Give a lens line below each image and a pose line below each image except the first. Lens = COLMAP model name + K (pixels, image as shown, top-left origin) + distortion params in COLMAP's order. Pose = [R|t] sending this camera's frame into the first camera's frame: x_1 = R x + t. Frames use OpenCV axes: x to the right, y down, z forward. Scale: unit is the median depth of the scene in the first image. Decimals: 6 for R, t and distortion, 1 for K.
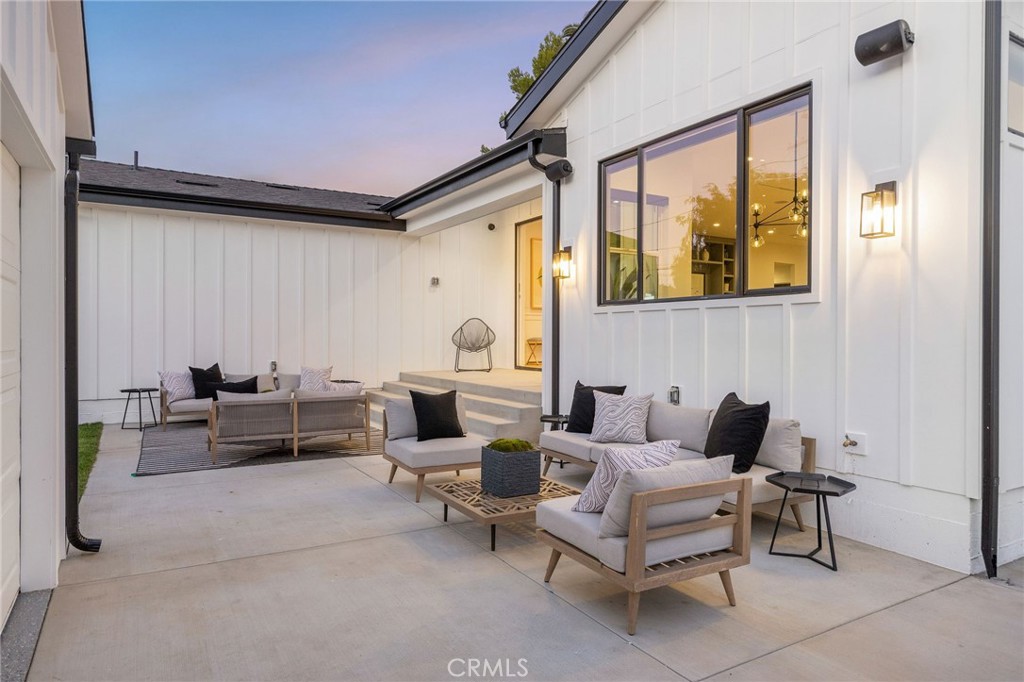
lens RADIAL K [[634.2, 0, 512.0], [0, 634.2, 341.0], [0, 0, 1]] dist [0.003847, 0.000391]
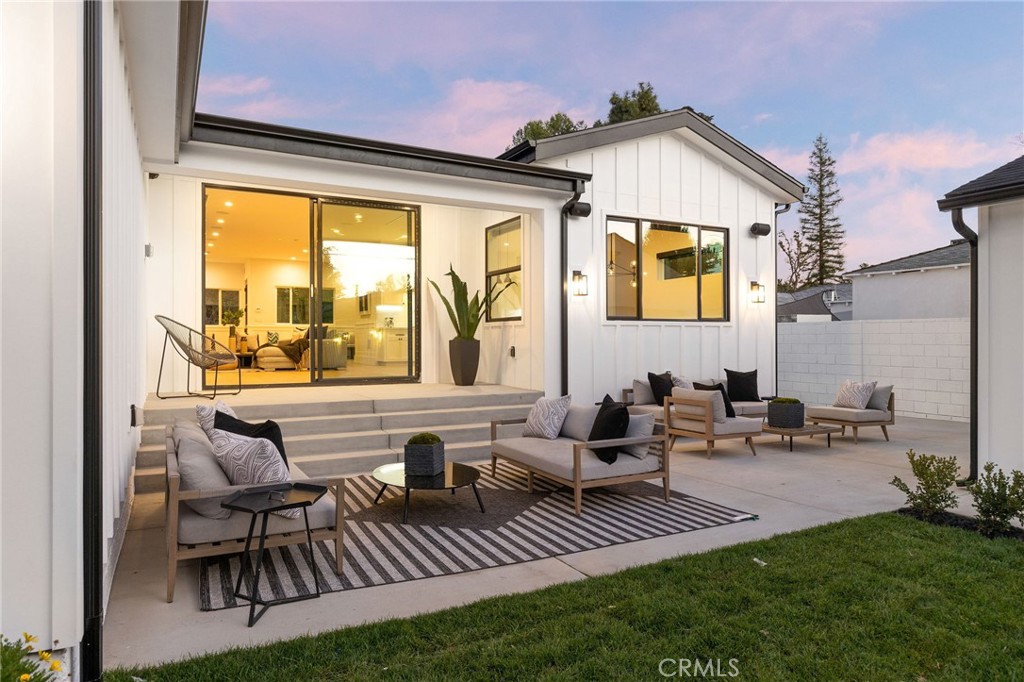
lens RADIAL K [[634.2, 0, 512.0], [0, 634.2, 341.0], [0, 0, 1]] dist [0.003847, 0.000391]
pose [[0.037471, -0.005290, 0.999284, -1.253108], [0.009522, 0.999942, 0.004936, -0.018551], [-0.999252, 0.009330, 0.037519, 1.158429]]
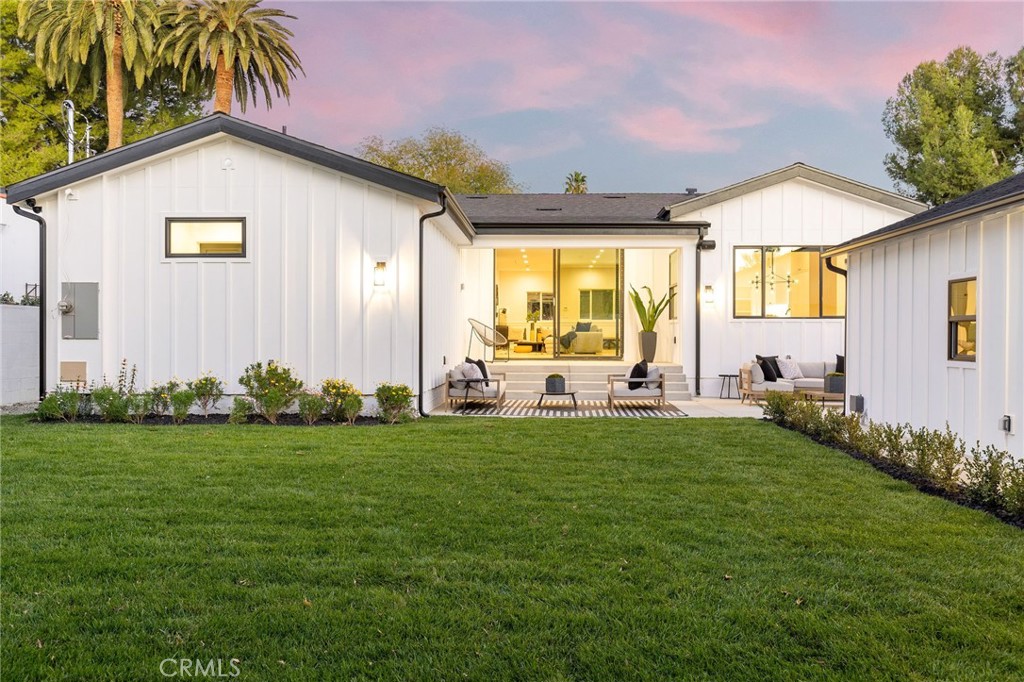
lens RADIAL K [[787.8, 0, 512.0], [0, 787.8, 341.0], [0, 0, 1]] dist [0.003152, -0.000499]
pose [[0.544720, -0.008518, 0.838575, -2.324748], [0.006538, 0.999961, 0.005910, -0.003670], [-0.838592, 0.002263, 0.544755, 0.238067]]
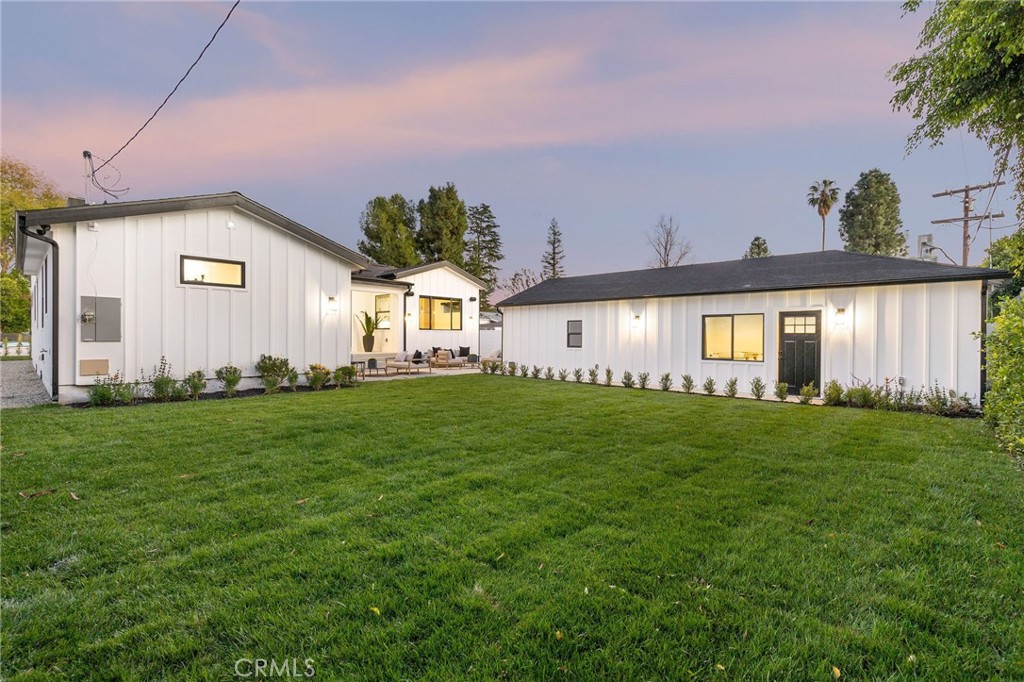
lens RADIAL K [[465.4, 0, 512.0], [0, 465.4, 341.0], [0, 0, 1]] dist [-0.000283, -0.000146]
pose [[-0.282236, -0.013290, 0.959253, -2.984172], [0.000494, 0.999902, 0.013999, -0.023827], [-0.959345, 0.004425, -0.282202, 1.282615]]
